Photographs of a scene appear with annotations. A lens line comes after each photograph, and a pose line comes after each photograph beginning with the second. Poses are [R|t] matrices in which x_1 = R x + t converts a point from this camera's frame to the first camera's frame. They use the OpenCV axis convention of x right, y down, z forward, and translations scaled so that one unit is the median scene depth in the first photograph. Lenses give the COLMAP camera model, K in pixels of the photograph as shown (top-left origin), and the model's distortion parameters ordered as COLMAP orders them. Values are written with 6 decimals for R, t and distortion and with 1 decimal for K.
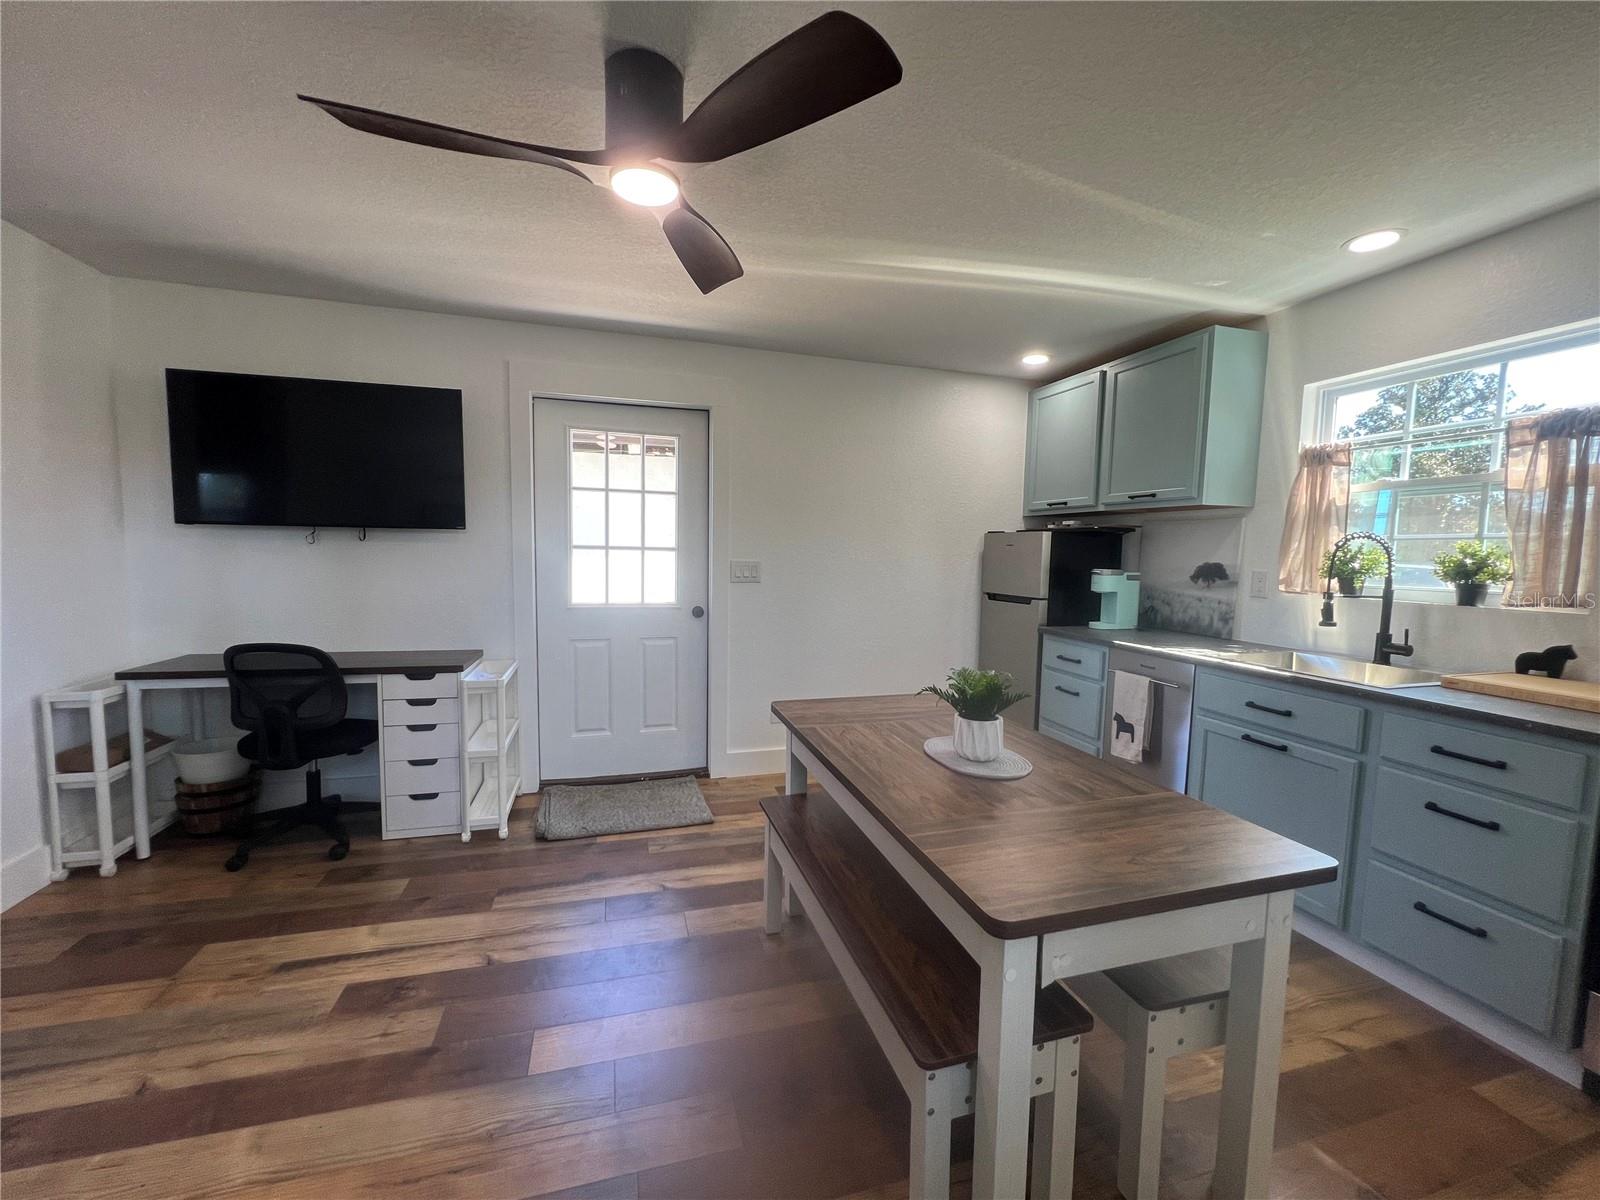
lens RADIAL K [[639.1, 0, 796.9], [0, 639.1, 601.9], [0, 0, 1]] dist [-0.001285, 0.000055]
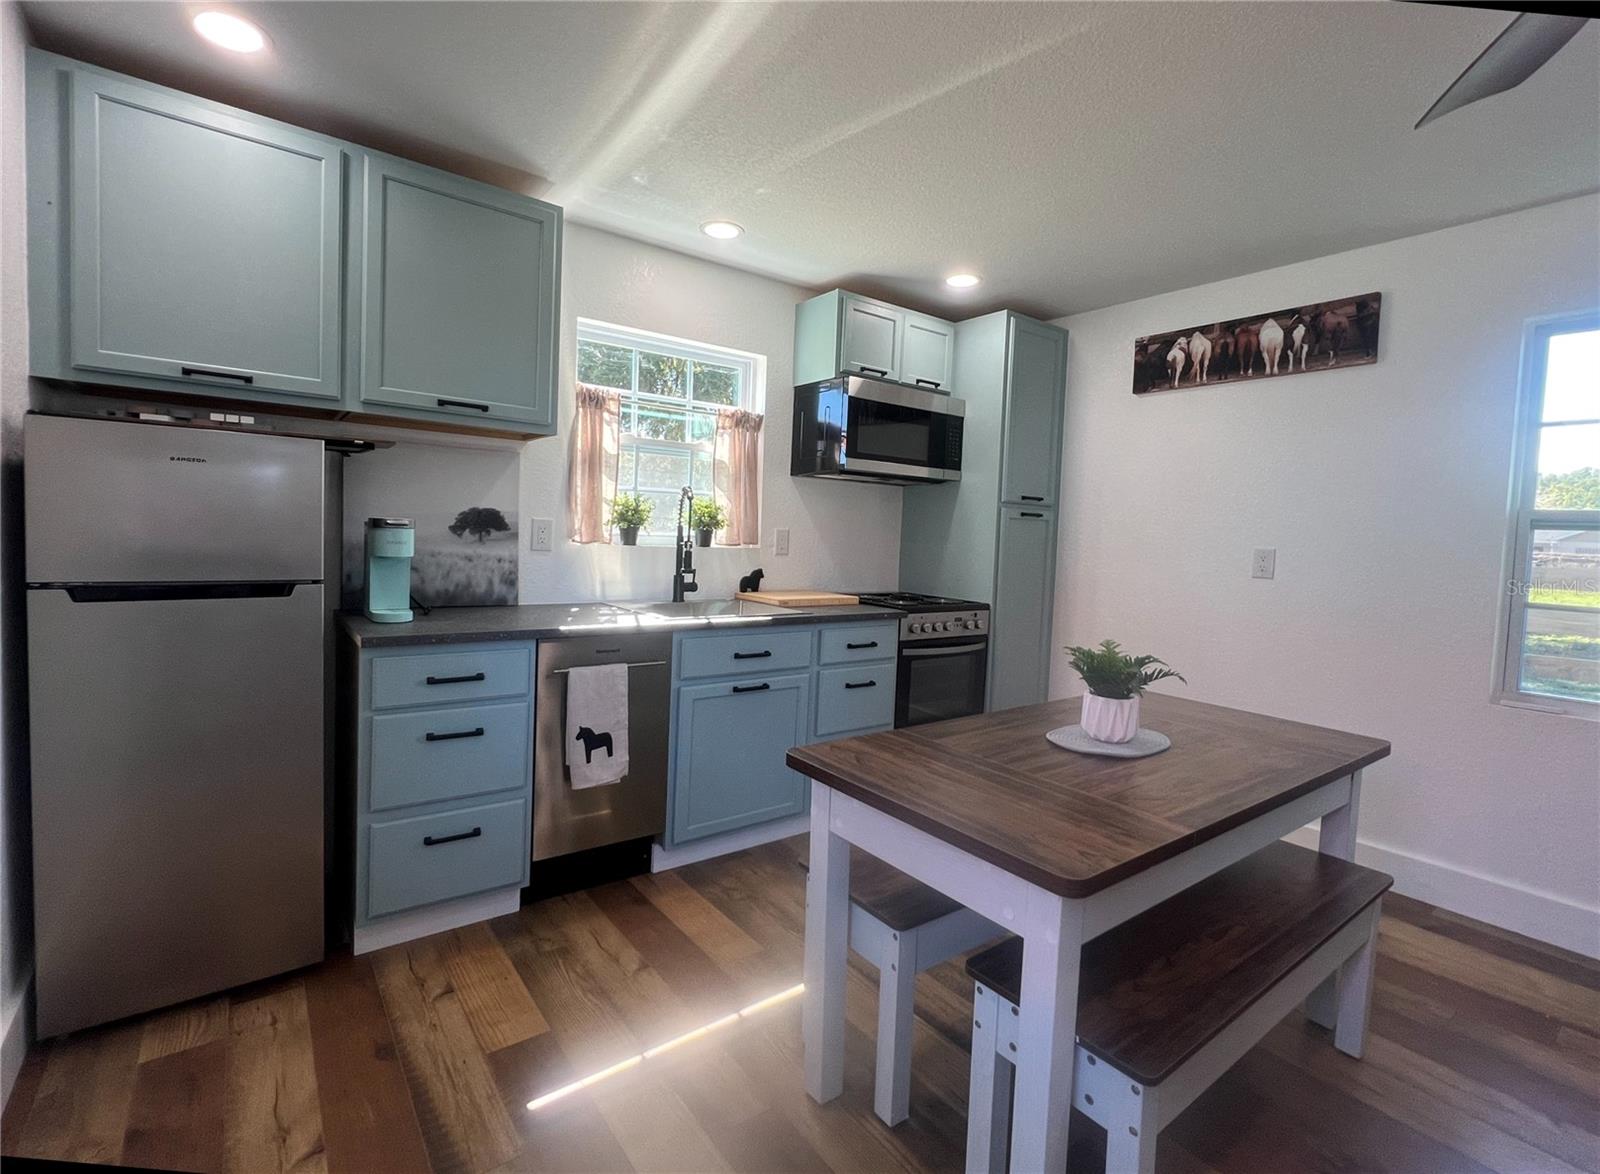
lens RADIAL K [[740.0, 0, 785.9], [0, 740.0, 564.2], [0, 0, 1]] dist [-0.000965, -0.000467]
pose [[-0.344651, -0.074224, 0.935792, -0.315956], [0.031122, 0.995418, 0.090416, -0.069158], [-0.938215, 0.060285, -0.340762, 1.056951]]
